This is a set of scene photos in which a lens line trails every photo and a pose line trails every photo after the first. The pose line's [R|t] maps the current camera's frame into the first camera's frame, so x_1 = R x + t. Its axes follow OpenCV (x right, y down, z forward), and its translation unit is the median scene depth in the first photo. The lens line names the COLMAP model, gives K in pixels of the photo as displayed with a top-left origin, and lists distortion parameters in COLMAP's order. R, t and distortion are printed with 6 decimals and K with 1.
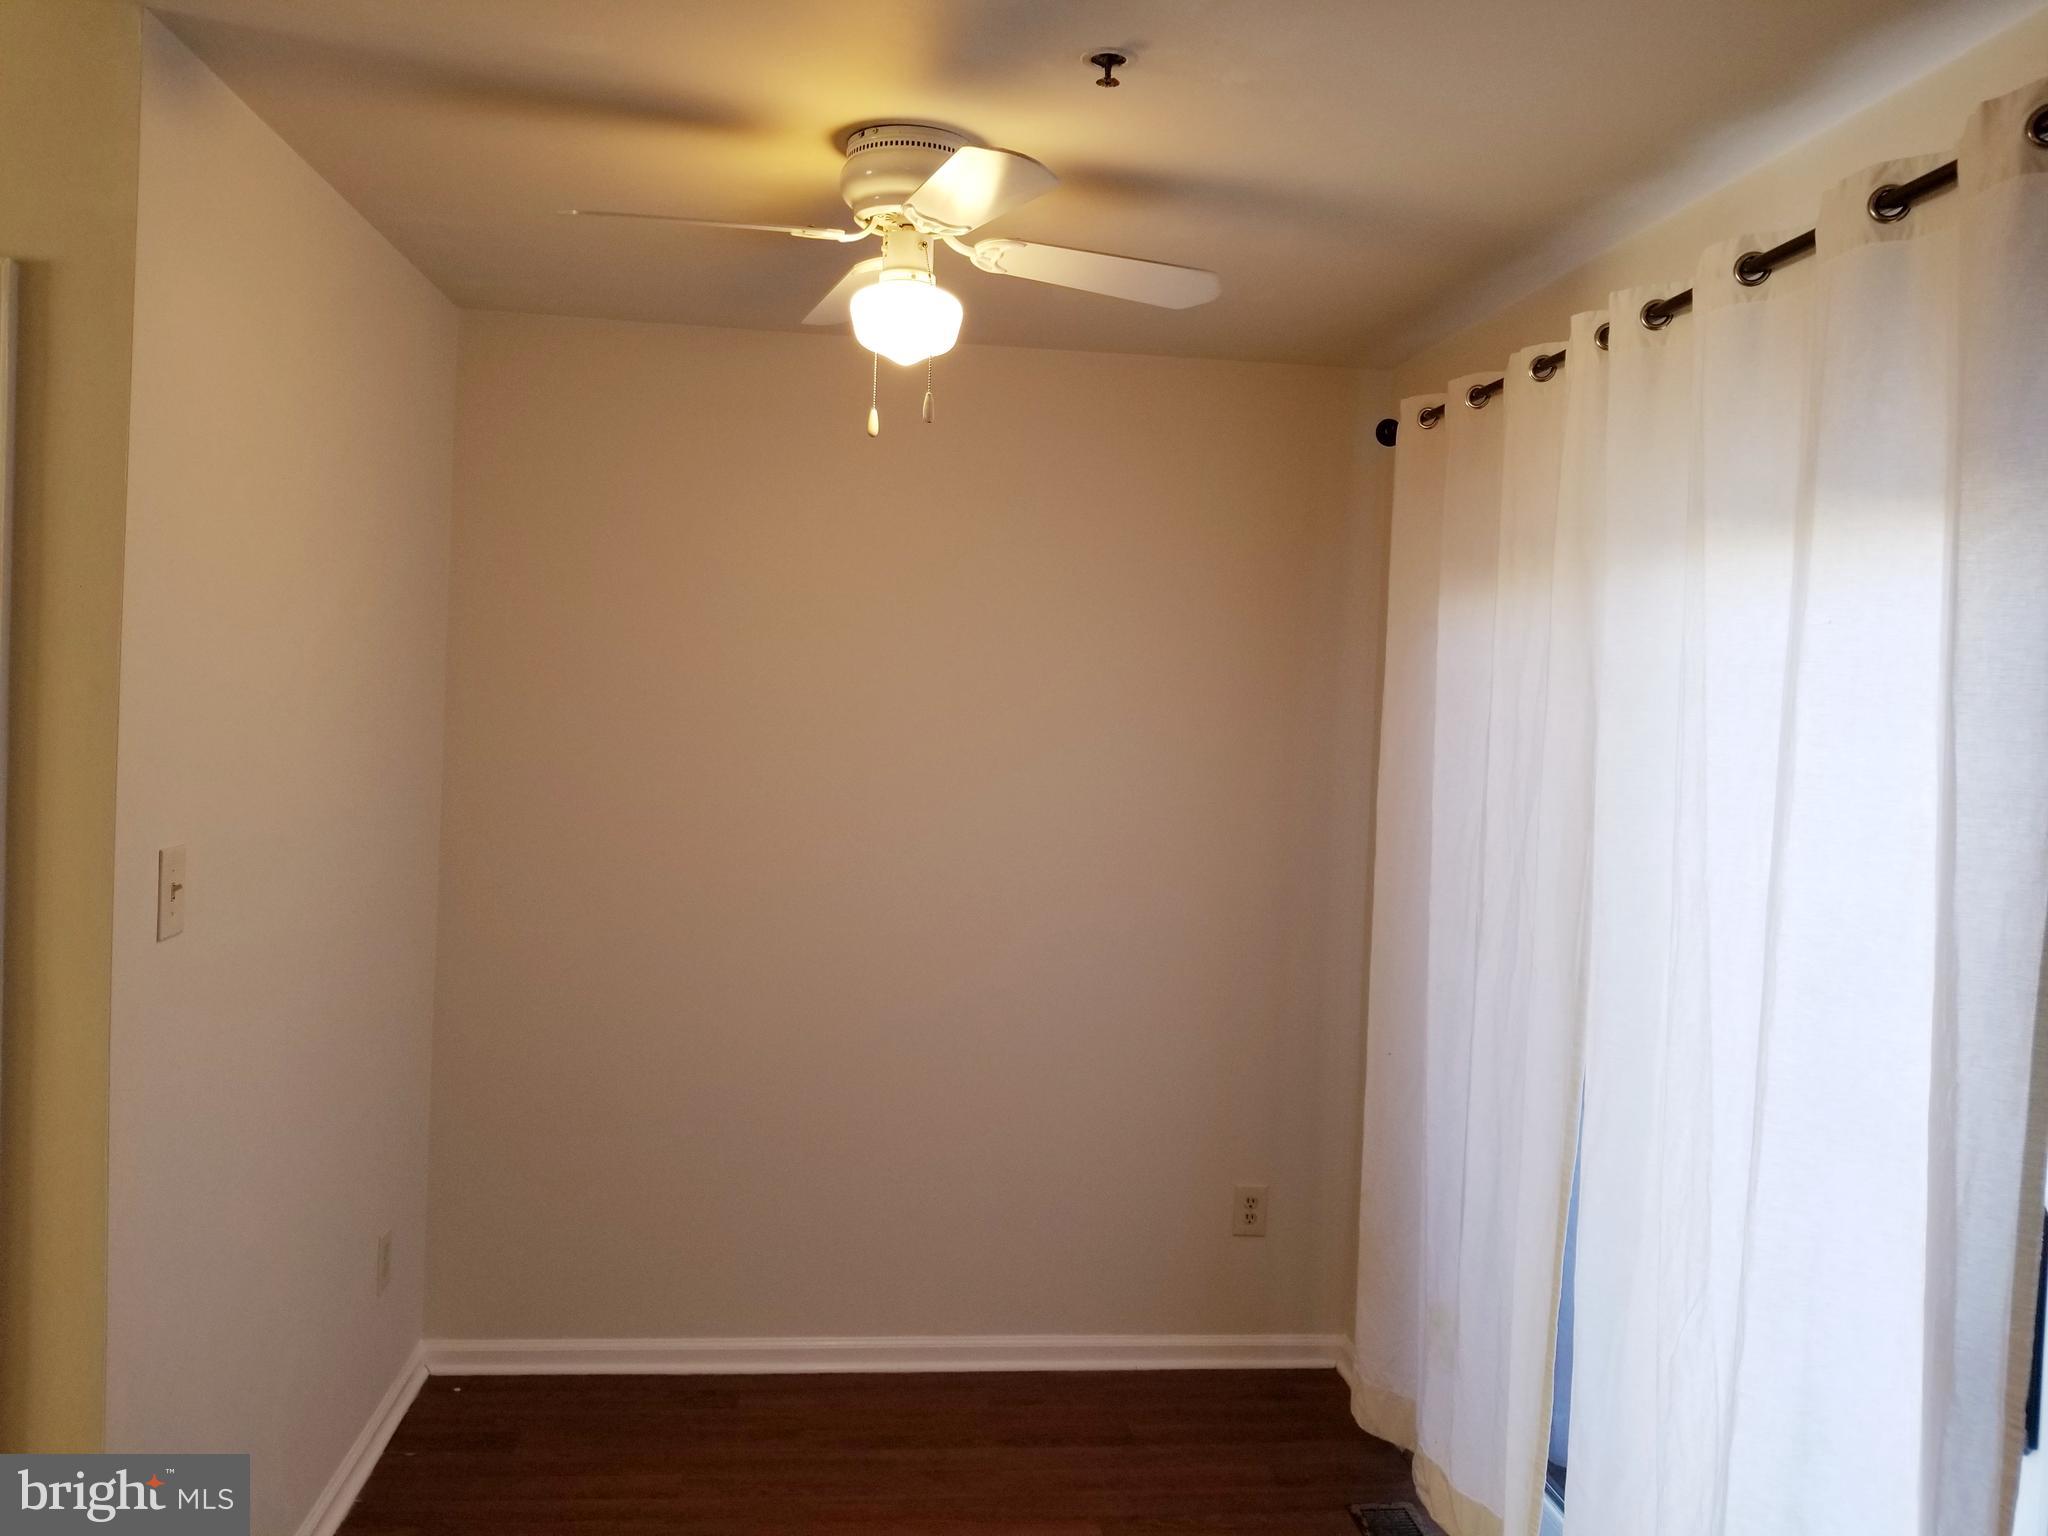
lens RADIAL K [[1626.2, 0, 1018.8], [0, 1626.2, 767.5], [0, 0, 1]] dist [0.027345, -0.066338]
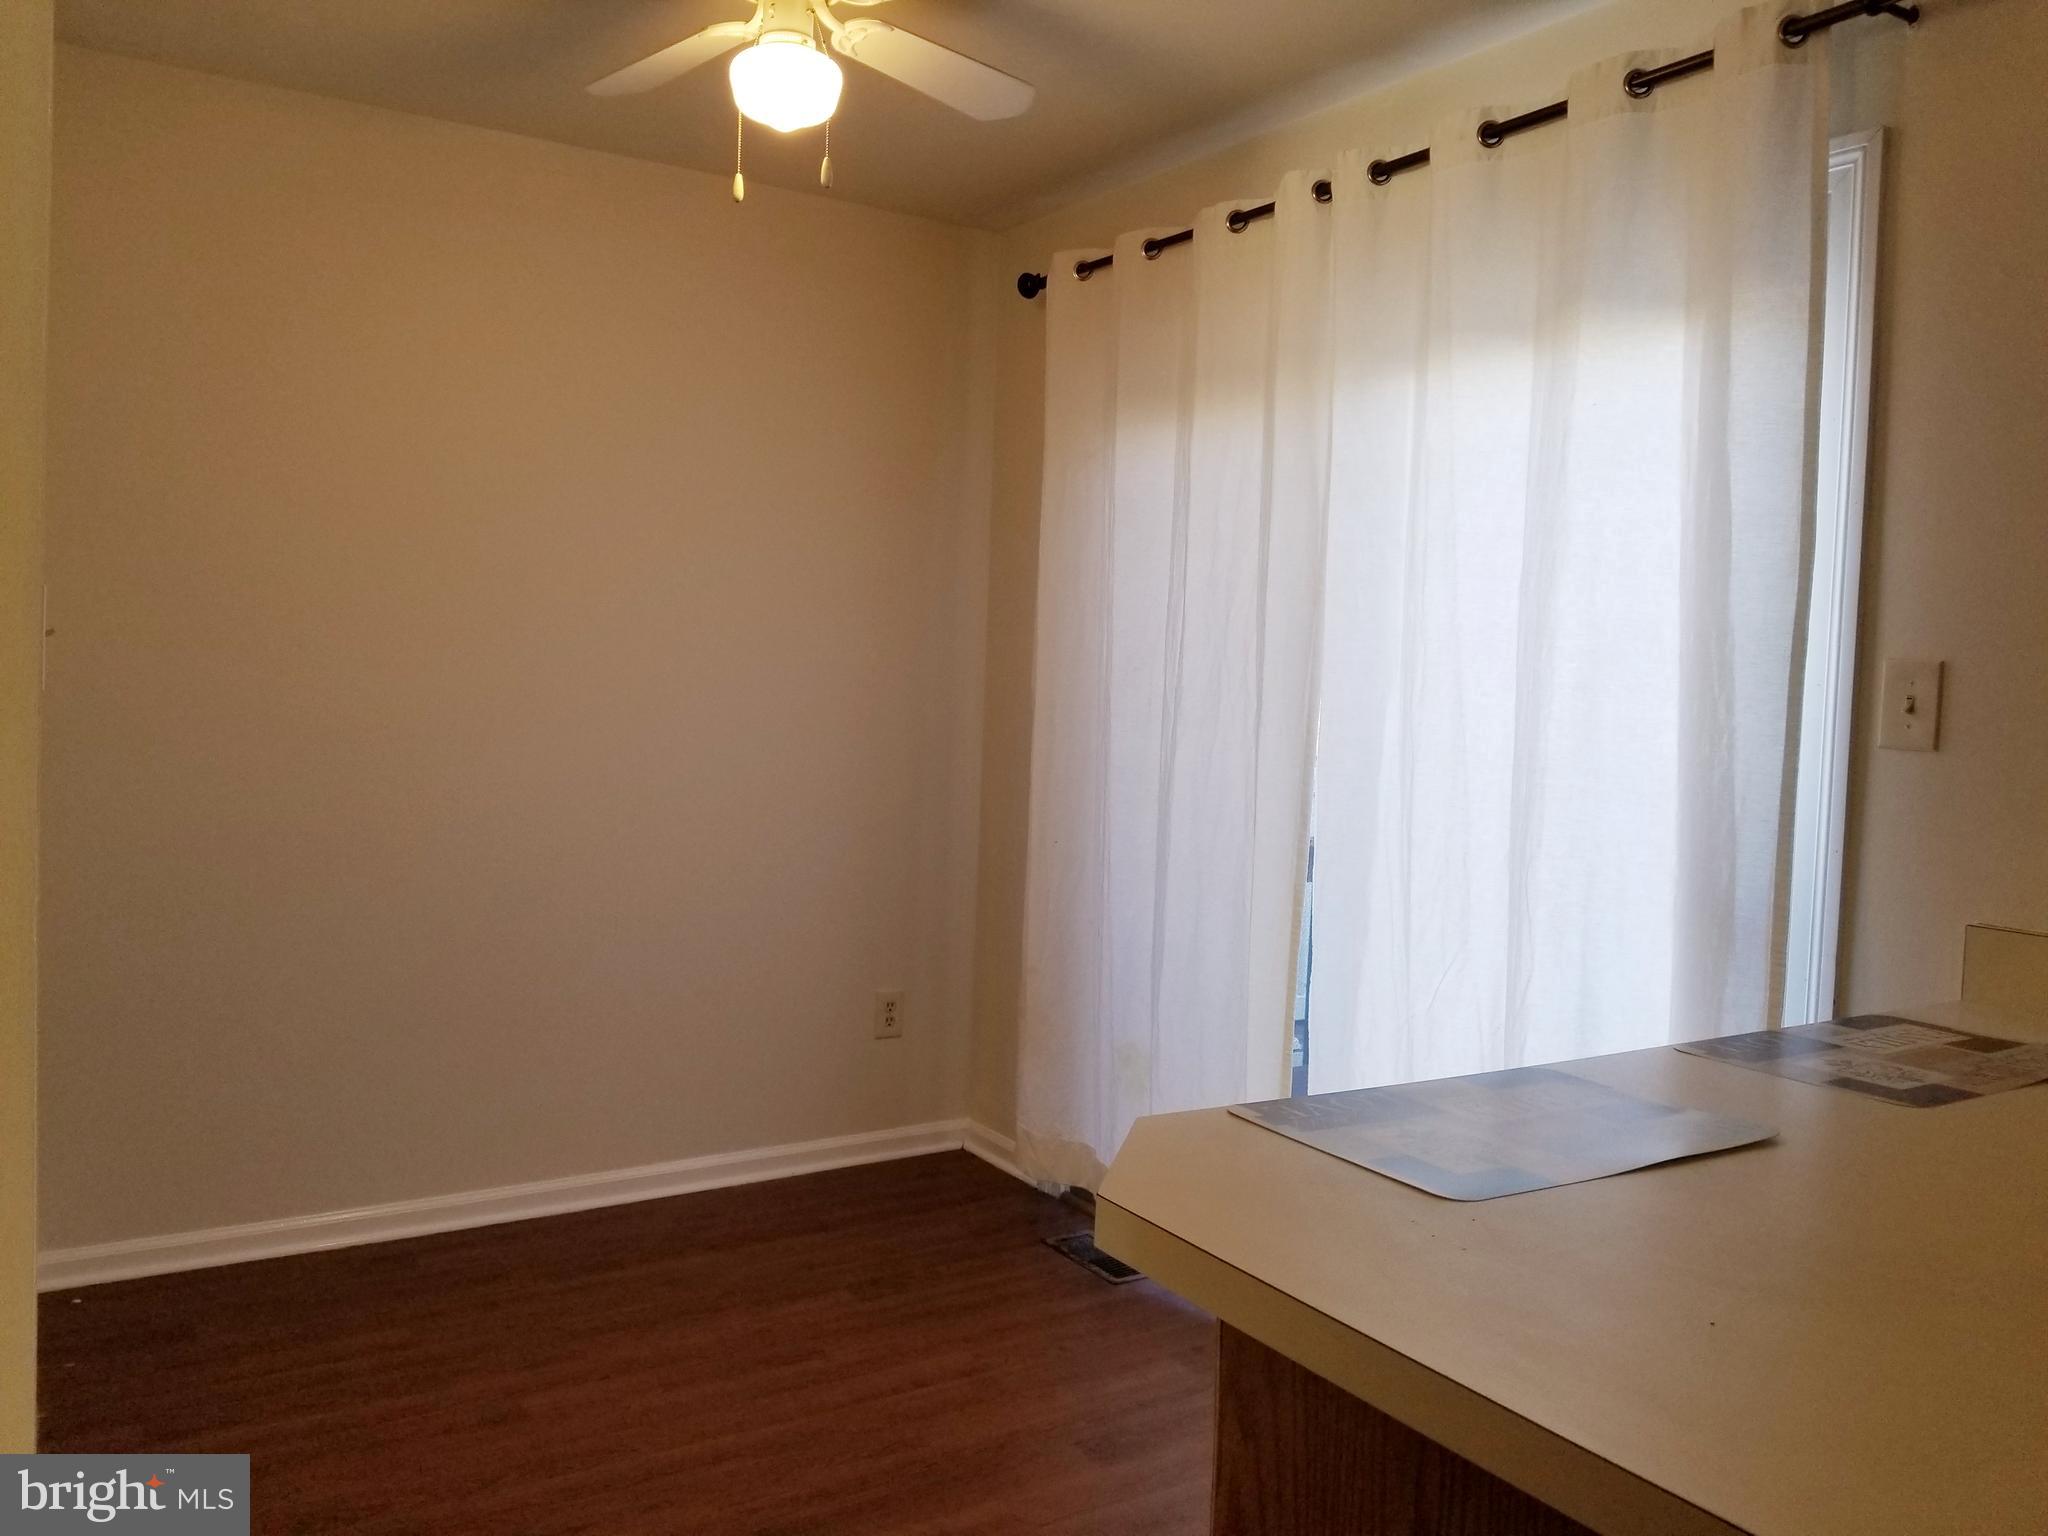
lens RADIAL K [[1626.2, 0, 926.2], [0, 1626.2, 786.1], [0, 0, 1]] dist [0.027345, -0.066338]
pose [[0.898643, -0.034976, 0.437285, -0.442354], [0.022001, 0.999155, 0.034703, 0.125010], [-0.438129, -0.021565, 0.898653, 0.040653]]
